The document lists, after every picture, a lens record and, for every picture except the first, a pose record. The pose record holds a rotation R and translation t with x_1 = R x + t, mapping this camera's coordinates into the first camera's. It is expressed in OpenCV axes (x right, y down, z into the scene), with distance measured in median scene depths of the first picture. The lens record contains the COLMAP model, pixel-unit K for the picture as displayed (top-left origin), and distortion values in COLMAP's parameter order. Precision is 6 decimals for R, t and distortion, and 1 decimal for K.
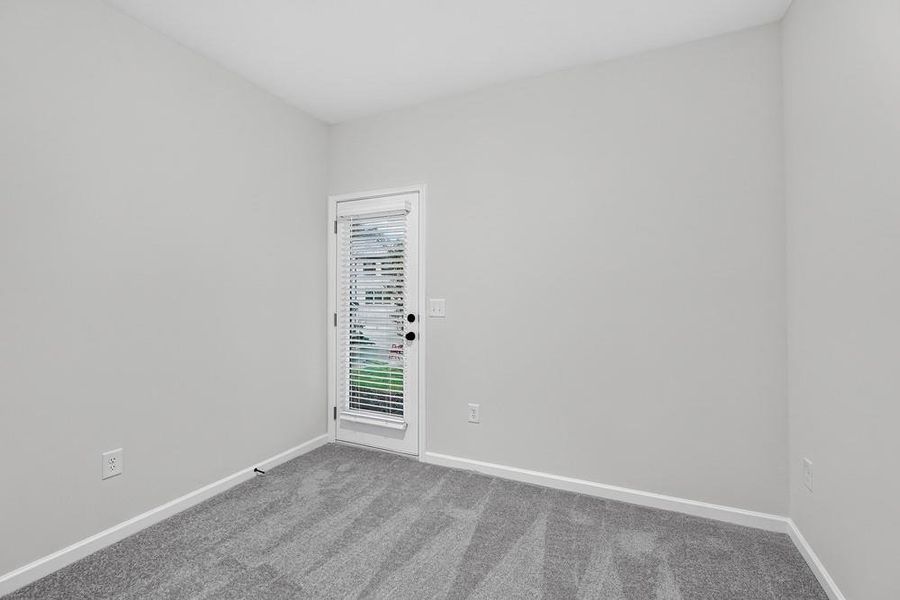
lens RADIAL K [[408.6, 0, 470.1], [0, 408.6, 288.3], [0, 0, 1]] dist [-0.004835, -0.000648]
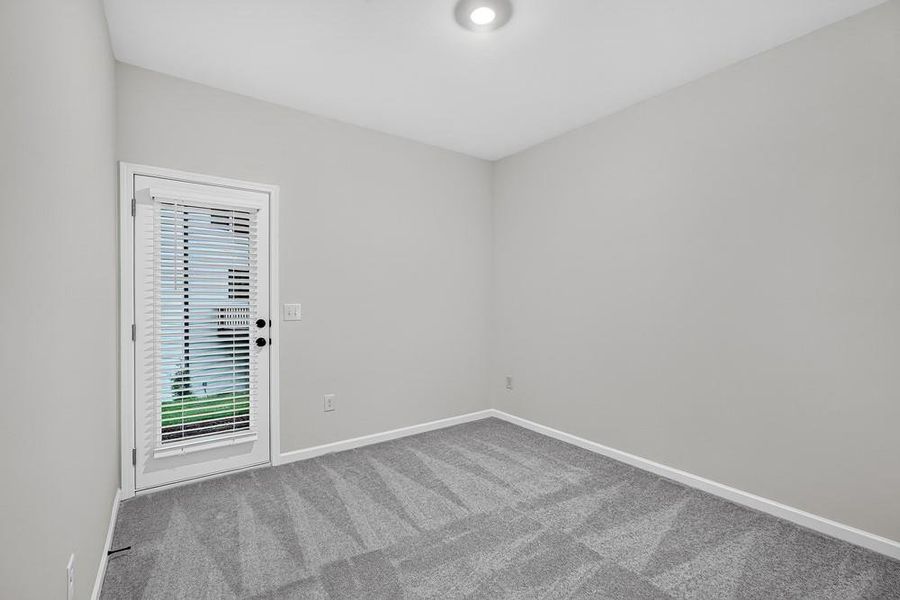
lens RADIAL K [[404.7, 0, 450.0], [0, 404.7, 300.0], [0, 0, 1]] dist [0.000000, 0.000636]
pose [[0.478369, 0.000192, 0.878159, -0.769893], [-0.017505, 0.999803, 0.009317, 0.001578], [-0.877985, -0.019829, 0.478278, 0.155398]]
